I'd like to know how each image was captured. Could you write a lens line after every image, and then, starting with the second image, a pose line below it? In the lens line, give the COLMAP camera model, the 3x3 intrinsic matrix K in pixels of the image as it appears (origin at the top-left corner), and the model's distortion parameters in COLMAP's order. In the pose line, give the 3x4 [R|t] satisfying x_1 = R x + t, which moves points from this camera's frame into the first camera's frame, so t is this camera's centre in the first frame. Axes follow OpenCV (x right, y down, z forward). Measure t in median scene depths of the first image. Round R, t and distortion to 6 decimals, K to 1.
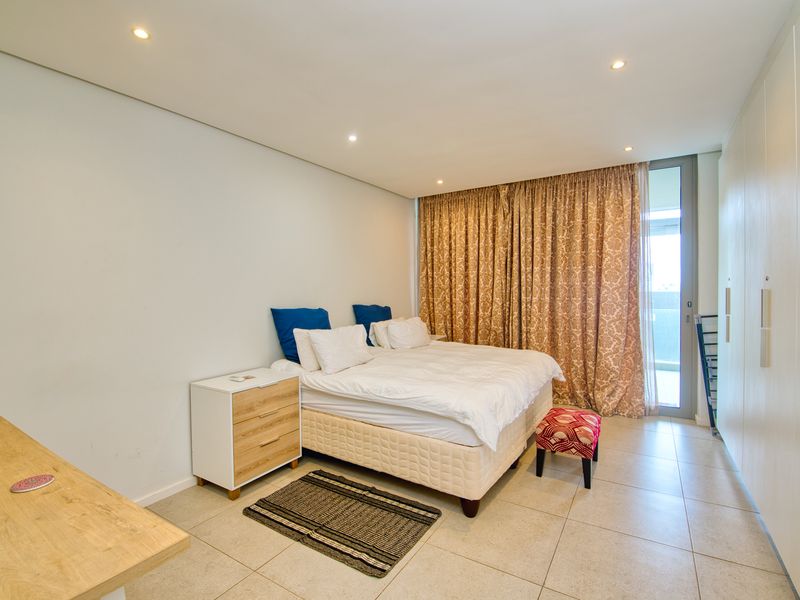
lens RADIAL K [[393.2, 0, 400.0], [0, 393.2, 300.0], [0, 0, 1]] dist [-0.002256, -0.000660]
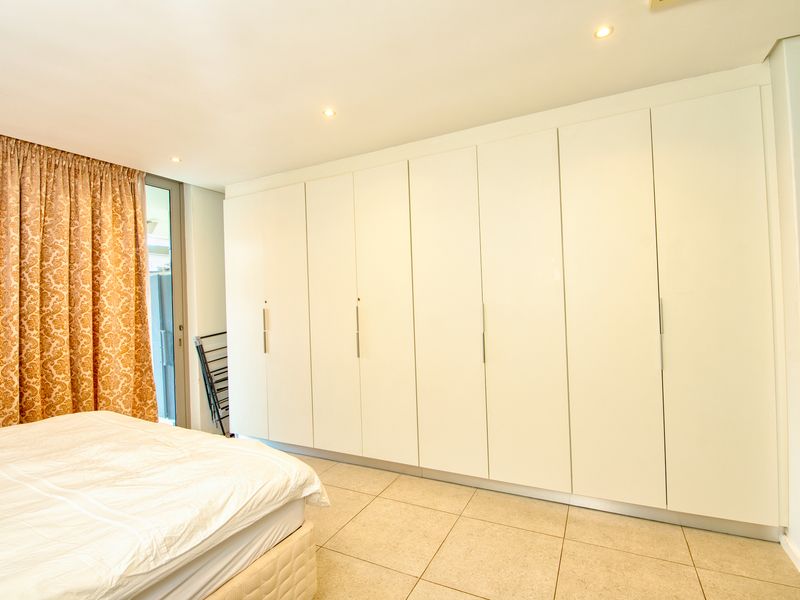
lens RADIAL K [[393.2, 0, 400.0], [0, 393.2, 300.0], [0, 0, 1]] dist [-0.002256, -0.000660]
pose [[-0.096020, 0.019044, 0.995197, -0.341170], [0.064245, 0.997851, -0.012896, -0.010954], [-0.993304, 0.062699, -0.097037, 0.529366]]
